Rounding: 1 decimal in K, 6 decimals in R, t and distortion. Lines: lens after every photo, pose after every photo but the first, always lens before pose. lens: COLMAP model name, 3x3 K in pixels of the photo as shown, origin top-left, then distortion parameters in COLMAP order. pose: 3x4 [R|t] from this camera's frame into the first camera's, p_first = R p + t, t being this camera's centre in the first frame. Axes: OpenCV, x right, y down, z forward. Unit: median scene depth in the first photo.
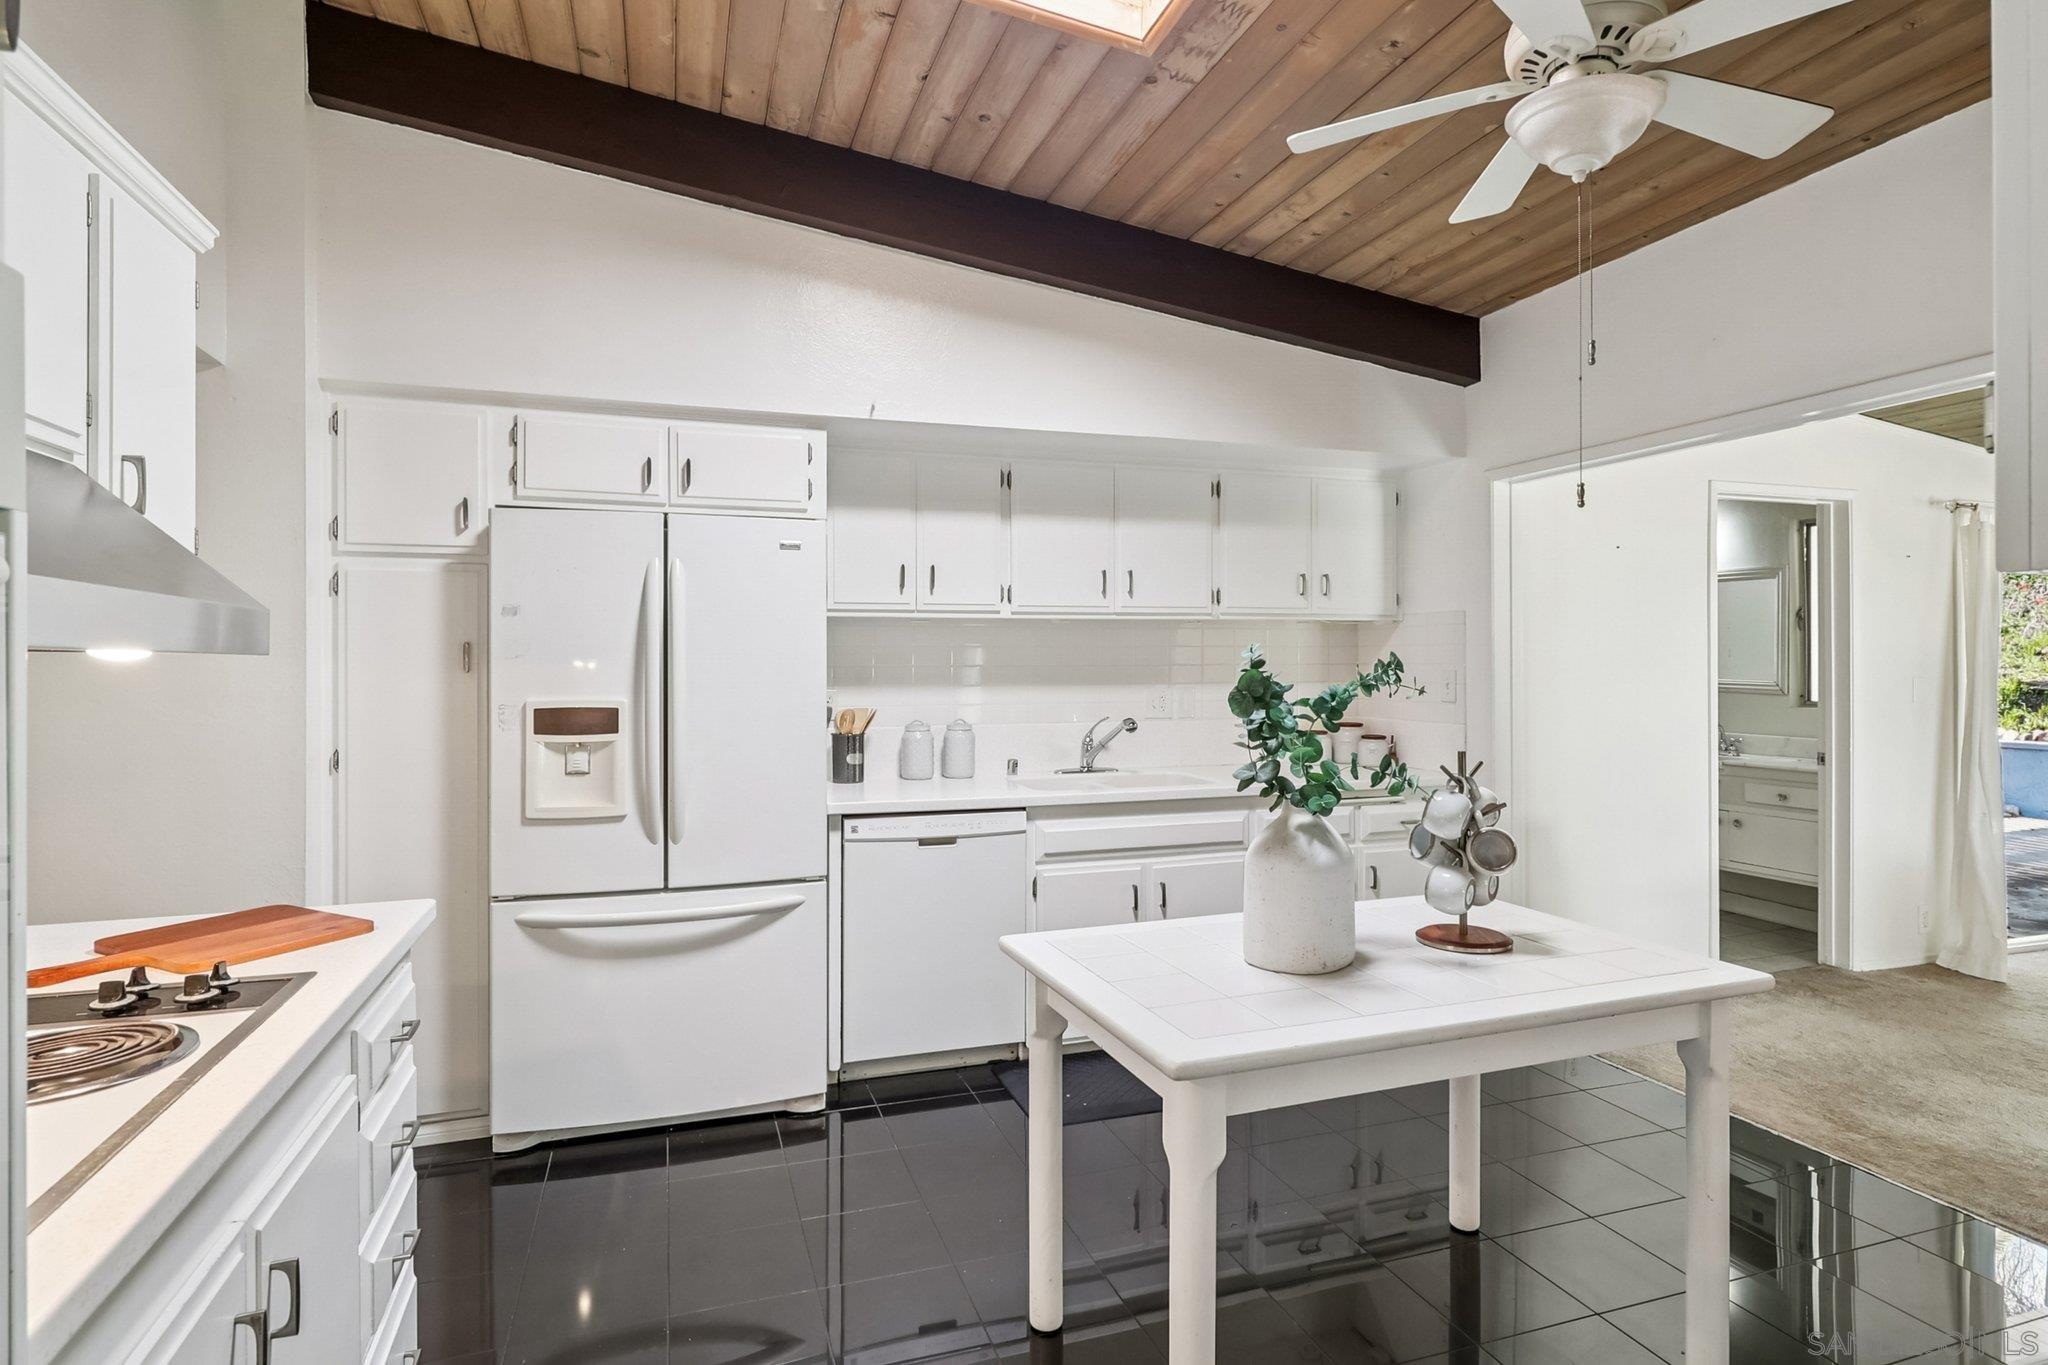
lens RADIAL K [[1053.4, 0, 1030.6], [0, 1053.4, 658.3], [0, 0, 1]] dist [0.002347, -0.000031]
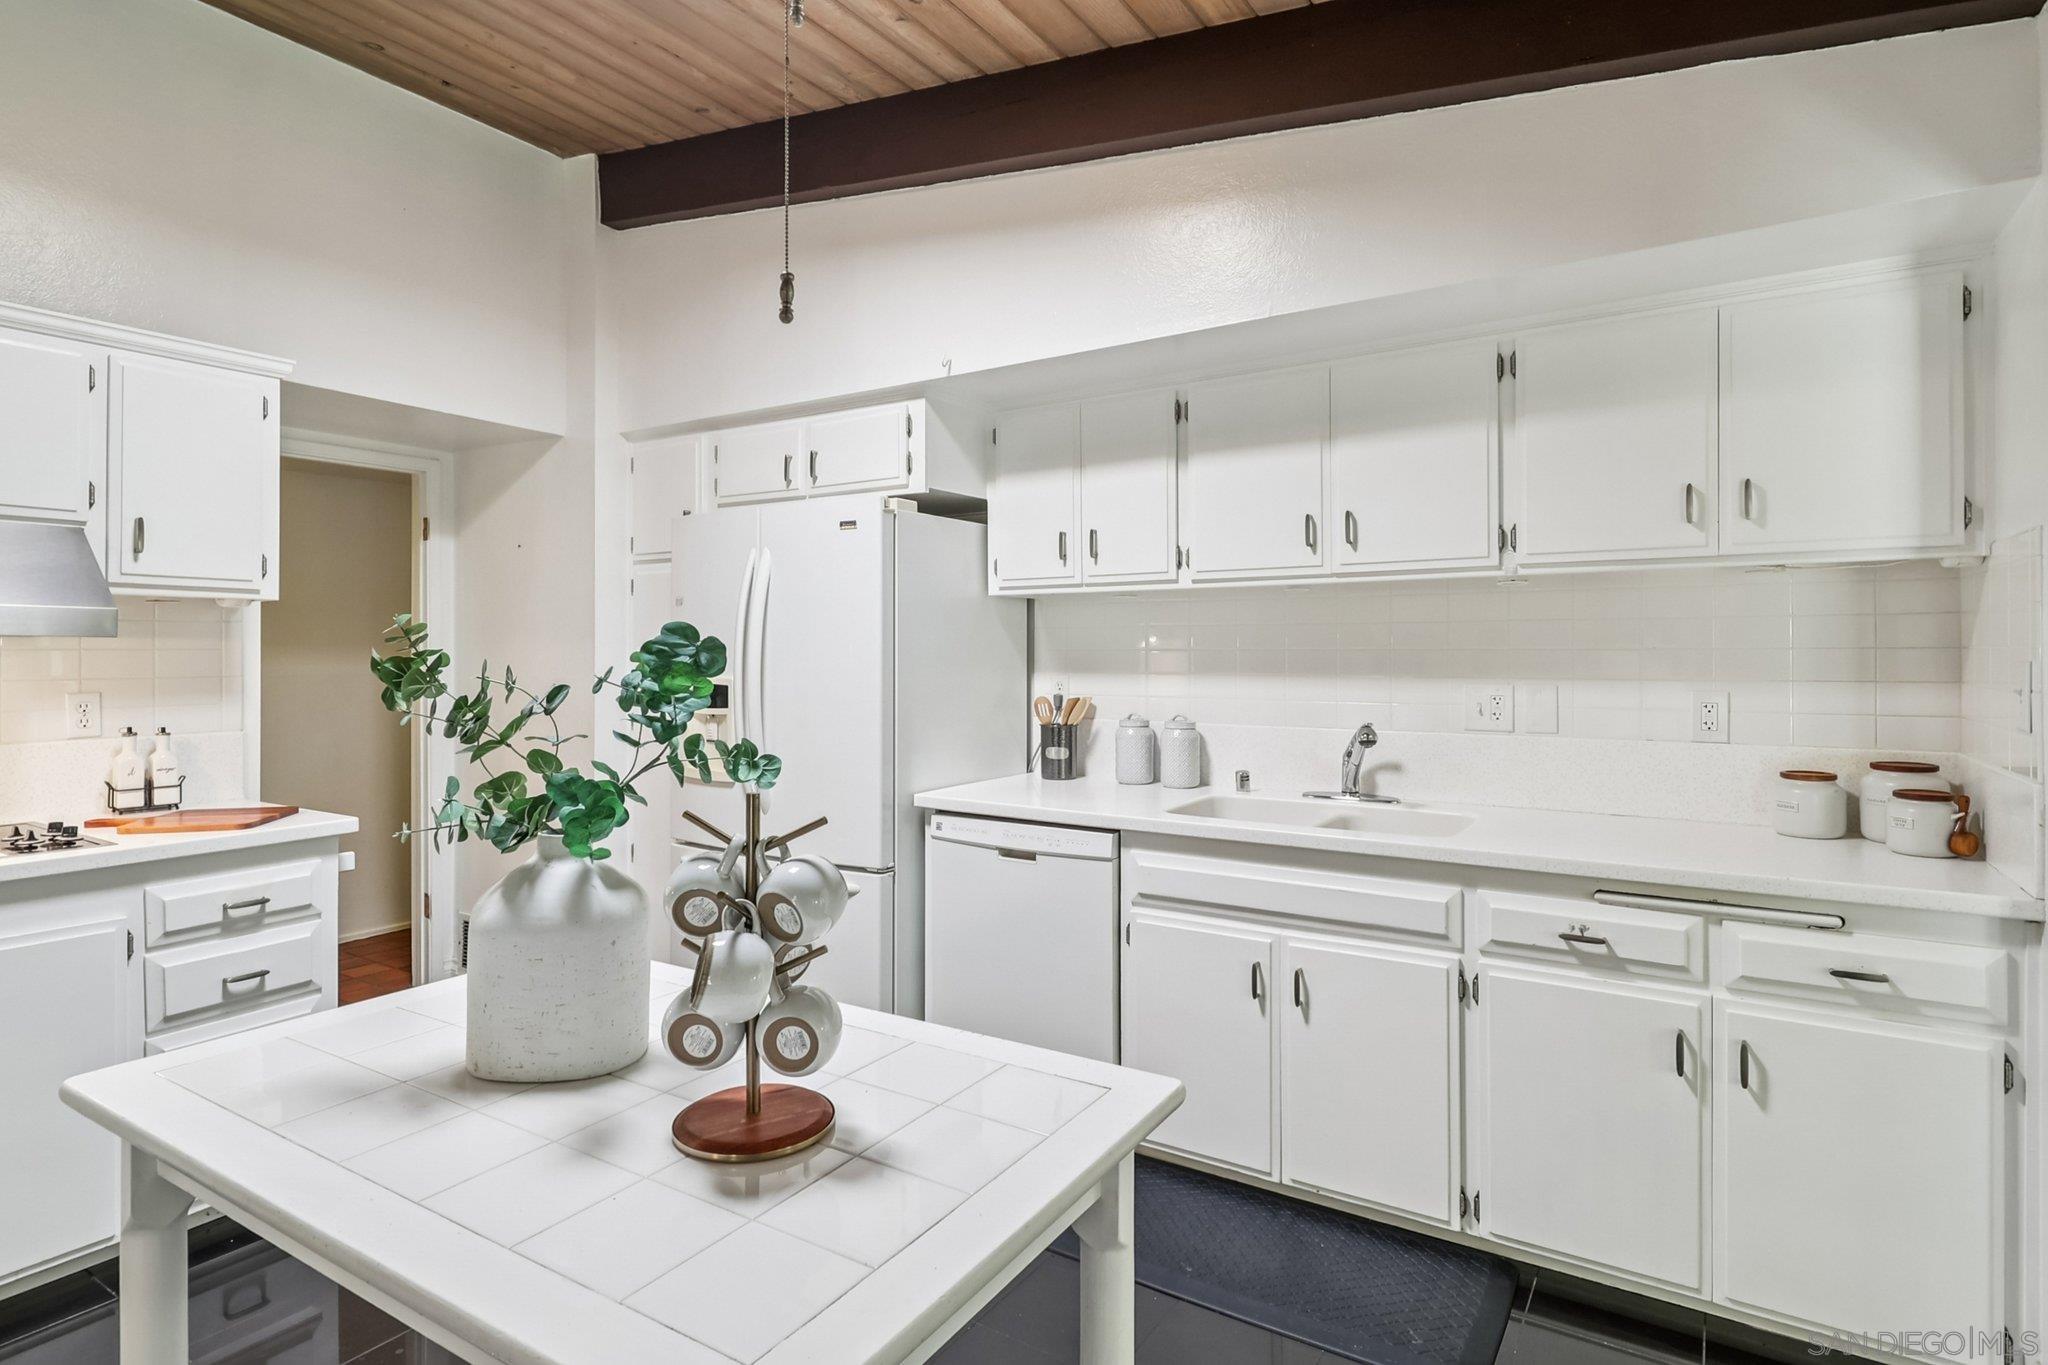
lens RADIAL K [[1058.5, 0, 1020.6], [0, 1058.5, 646.2], [0, 0, 1]] dist [-0.003265, -0.000211]
pose [[0.624815, -0.001896, -0.780771, 0.528480], [0.001426, 0.999998, -0.001287, 0.005862], [0.780772, -0.000309, 0.624816, 0.423625]]
